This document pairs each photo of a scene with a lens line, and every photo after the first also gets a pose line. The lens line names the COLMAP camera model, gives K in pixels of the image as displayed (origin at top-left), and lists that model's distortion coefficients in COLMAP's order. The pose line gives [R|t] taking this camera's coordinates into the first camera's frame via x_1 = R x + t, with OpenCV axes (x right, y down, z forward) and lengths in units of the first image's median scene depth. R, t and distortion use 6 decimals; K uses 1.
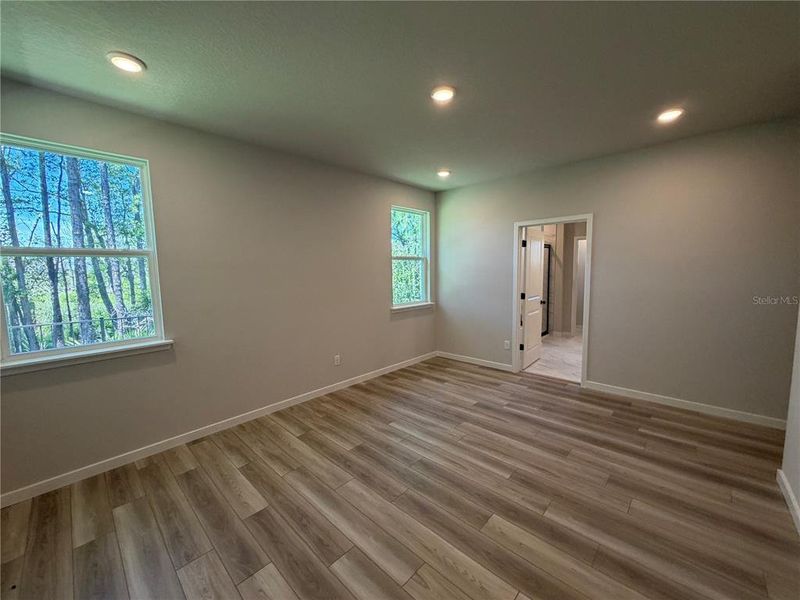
lens RADIAL K [[319.0, 0, 394.9], [0, 319.0, 299.1], [0, 0, 1]] dist [0.011514, -0.000267]
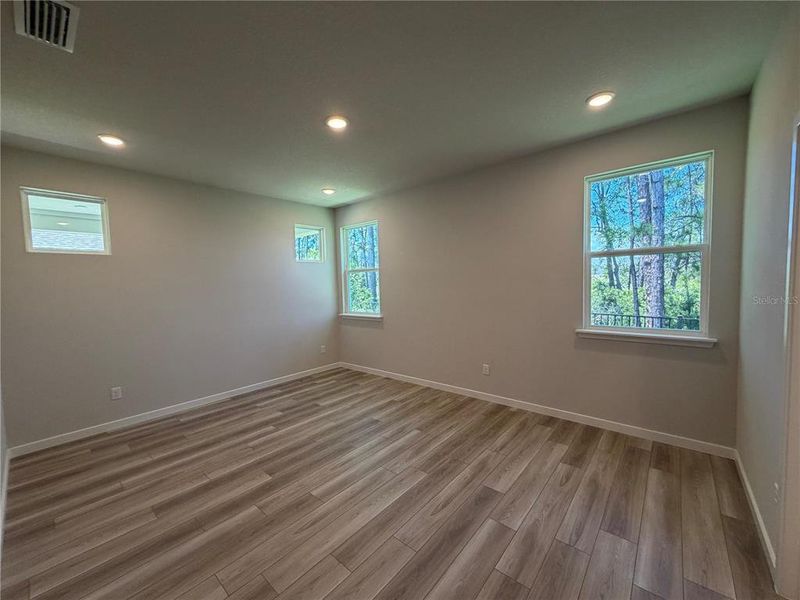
lens RADIAL K [[319.0, 0, 402.0], [0, 319.0, 300.0], [0, 0, 1]] dist [0.011514, -0.000267]
pose [[0.063013, 0.069195, -0.995611, 0.960115], [-0.067967, 0.995575, 0.064891, -0.078838], [0.995696, 0.063579, 0.067437, 0.866202]]
